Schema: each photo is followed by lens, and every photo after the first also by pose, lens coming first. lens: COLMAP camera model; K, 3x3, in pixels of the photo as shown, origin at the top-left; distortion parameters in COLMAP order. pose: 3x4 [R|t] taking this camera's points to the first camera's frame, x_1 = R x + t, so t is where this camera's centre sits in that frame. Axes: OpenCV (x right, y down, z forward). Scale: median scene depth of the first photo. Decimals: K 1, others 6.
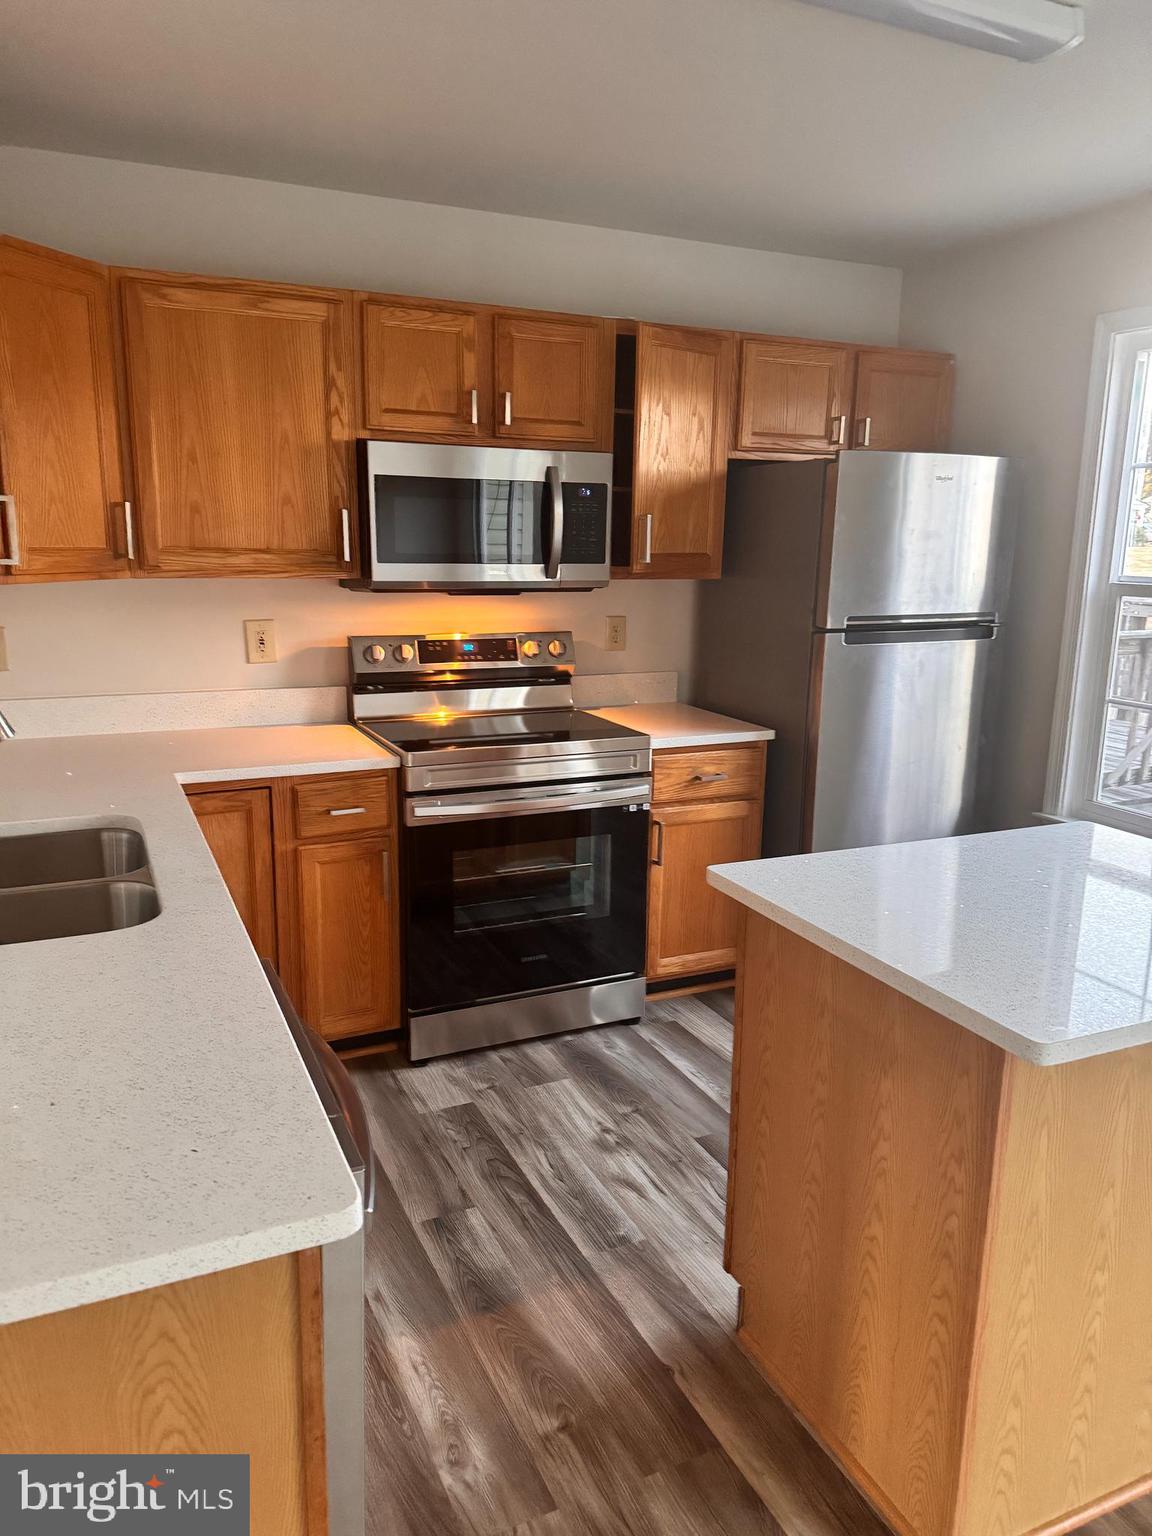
lens RADIAL K [[1074.4, 0, 552.0], [0, 1074.4, 789.2], [0, 0, 1]] dist [0.053719, -0.049006]
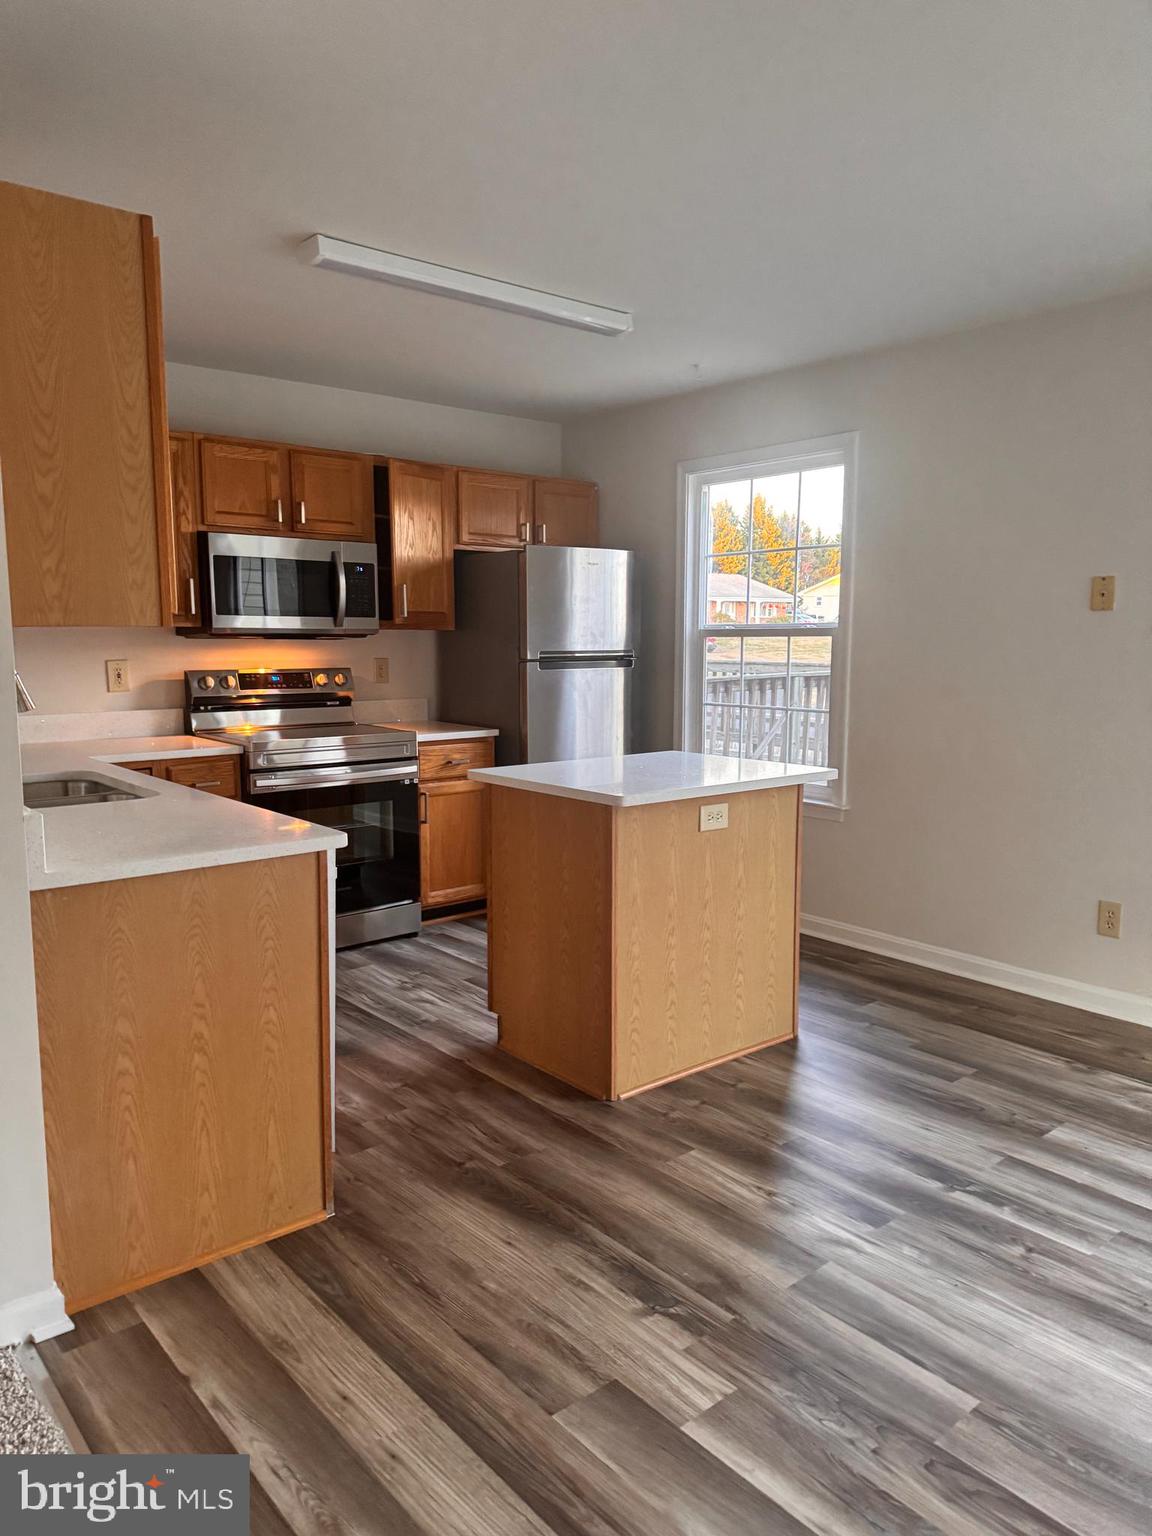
lens RADIAL K [[1074.4, 0, 580.8], [0, 1074.4, 770.6], [0, 0, 1]] dist [0.053719, -0.049006]
pose [[0.959563, -0.046255, 0.277667, -0.099196], [0.074701, 0.992883, -0.092753, 0.152801], [-0.271401, 0.109744, 0.956189, -0.445715]]
